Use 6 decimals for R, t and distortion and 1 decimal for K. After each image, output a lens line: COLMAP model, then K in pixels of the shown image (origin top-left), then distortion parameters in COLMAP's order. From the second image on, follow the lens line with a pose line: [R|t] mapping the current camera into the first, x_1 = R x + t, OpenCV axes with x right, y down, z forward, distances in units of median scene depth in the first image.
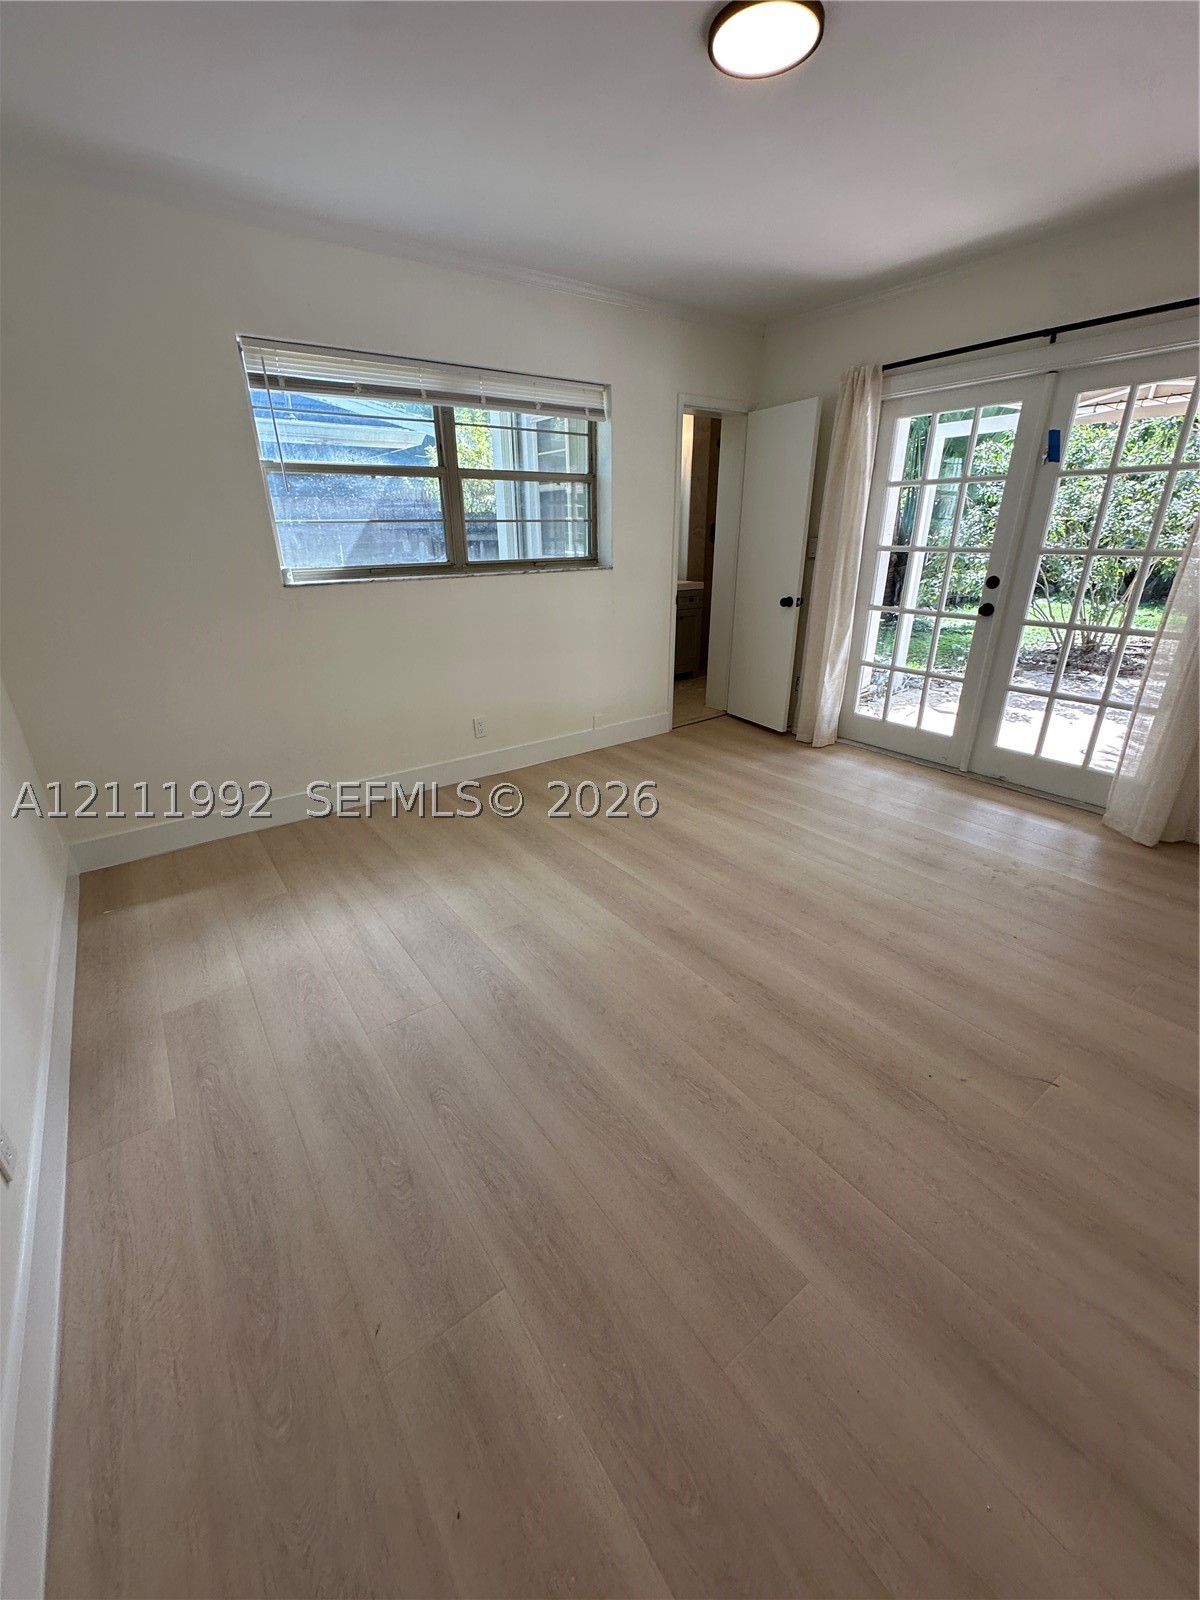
lens RADIAL K [[636.3, 0, 598.5], [0, 636.3, 797.9], [0, 0, 1]] dist [-0.004624, 0.000270]
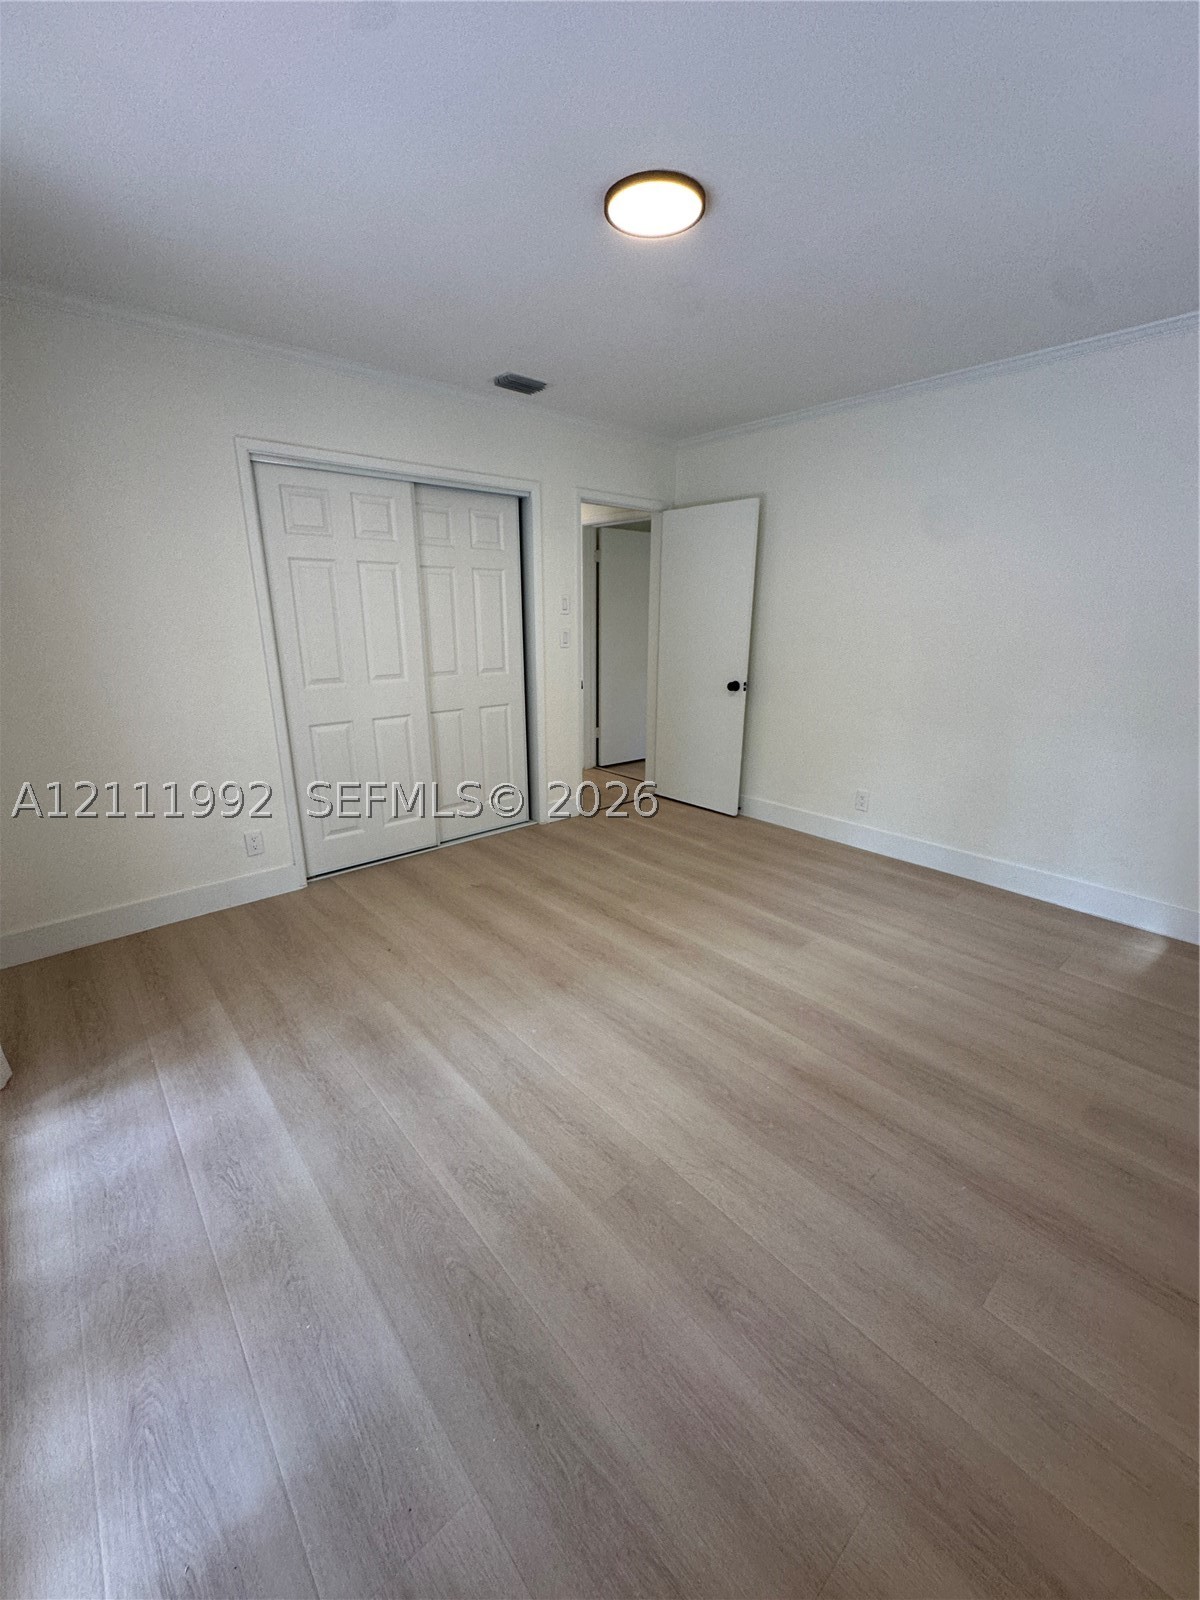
lens RADIAL K [[636.3, 0, 598.5], [0, 636.3, 797.9], [0, 0, 1]] dist [-0.004624, 0.000270]
pose [[-0.995816, 0.038311, -0.082965, 0.331264], [-0.022878, 0.774449, 0.632222, -0.737996], [0.088473, 0.631475, -0.770332, 1.689474]]
